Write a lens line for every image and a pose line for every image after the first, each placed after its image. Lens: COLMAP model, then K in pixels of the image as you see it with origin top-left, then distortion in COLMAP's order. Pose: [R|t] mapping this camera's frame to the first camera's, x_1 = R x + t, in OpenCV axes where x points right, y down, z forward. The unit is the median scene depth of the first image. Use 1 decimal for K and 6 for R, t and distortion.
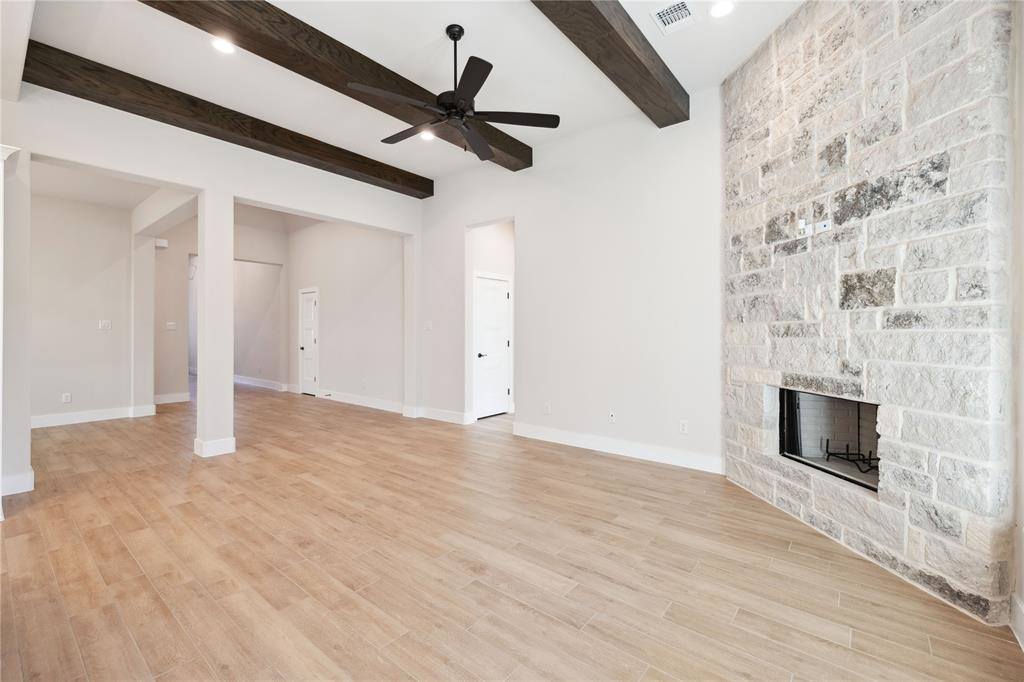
lens RADIAL K [[435.6, 0, 503.0], [0, 435.6, 331.6], [0, 0, 1]] dist [-0.000043, -0.000298]
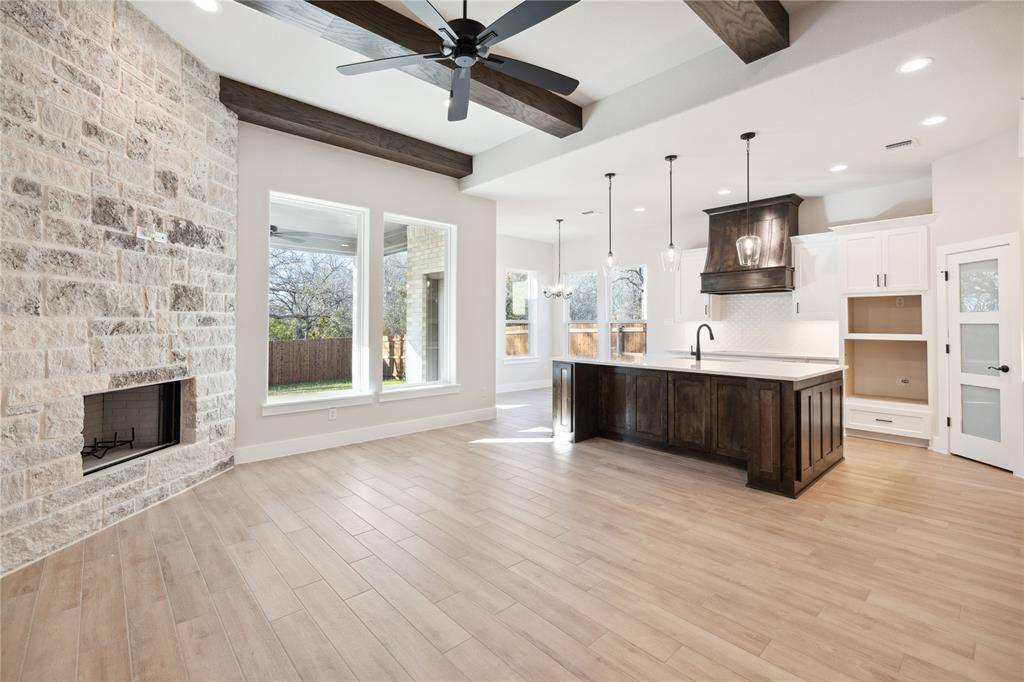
lens RADIAL K [[453.0, 0, 503.2], [0, 453.0, 316.9], [0, 0, 1]] dist [0.004665, -0.000037]
pose [[-0.988791, -0.001699, 0.149295, -0.337028], [-0.004660, 0.999799, -0.019480, -0.011328], [-0.149232, -0.019958, -0.988601, 2.006256]]
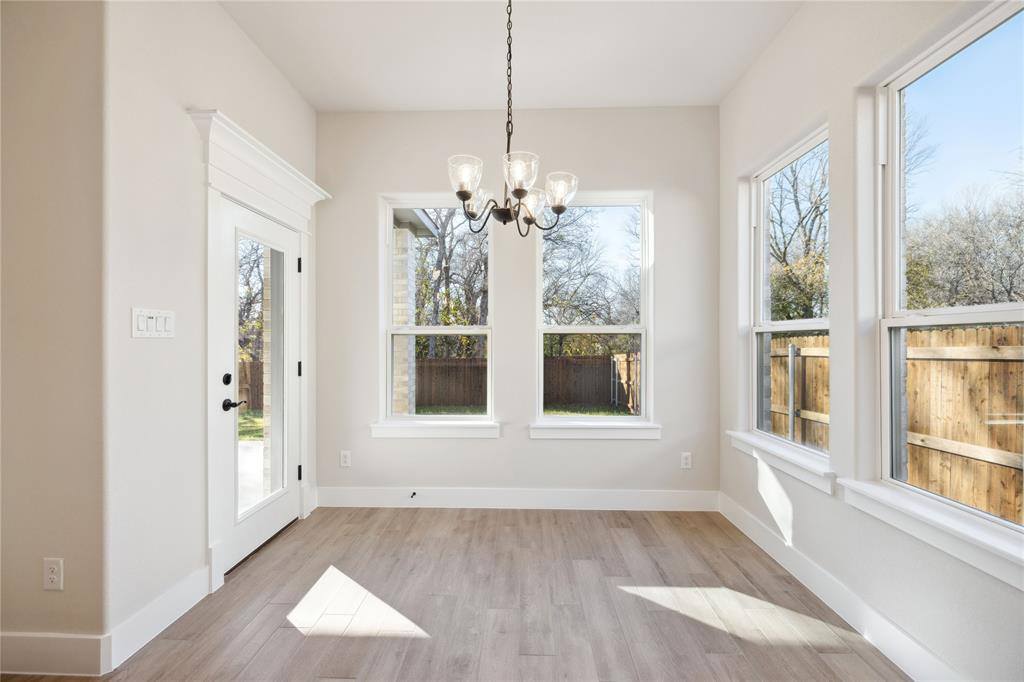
lens RADIAL K [[433.9, 0, 505.9], [0, 433.9, 339.5], [0, 0, 1]] dist [-0.001168, -0.000114]
pose [[-0.610615, 0.000778, 0.791927, -0.769441], [-0.001385, 0.999997, -0.002051, -0.009184], [-0.791927, -0.002349, -0.610612, -0.308796]]
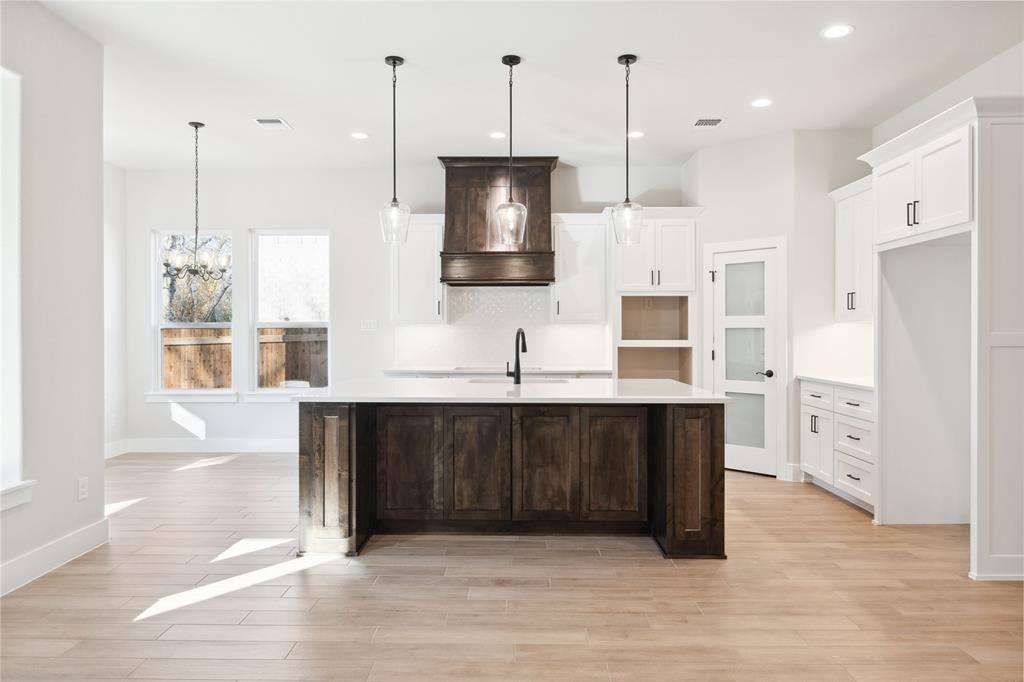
lens RADIAL K [[672.9, 0, 509.3], [0, 672.9, 335.5], [0, 0, 1]] dist [0.000494, 0.001507]
pose [[-0.781019, 0.002045, -0.624504, 0.264316], [0.000657, 0.999997, 0.002453, -0.007576], [0.624507, 0.001506, -0.781017, 1.468137]]
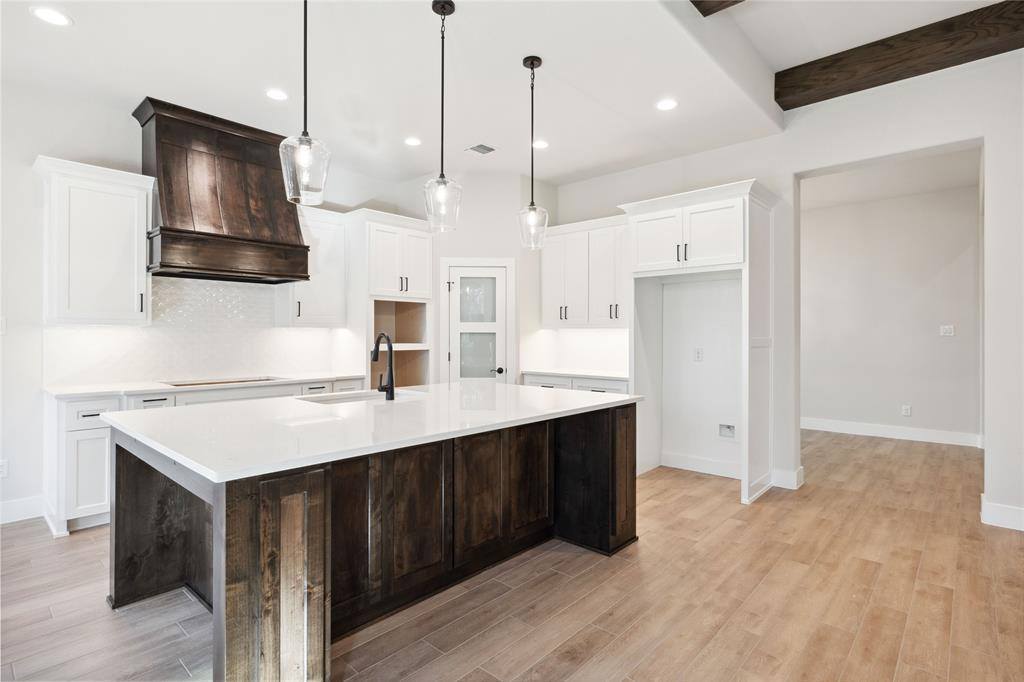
lens RADIAL K [[513.8, 0, 506.4], [0, 513.8, 333.8], [0, 0, 1]] dist [-0.004680, 0.000667]
pose [[-0.046328, -0.002379, -0.998923, 0.253291], [0.000318, 0.999997, -0.002396, -0.016929], [0.998926, -0.000429, -0.046327, 0.434140]]
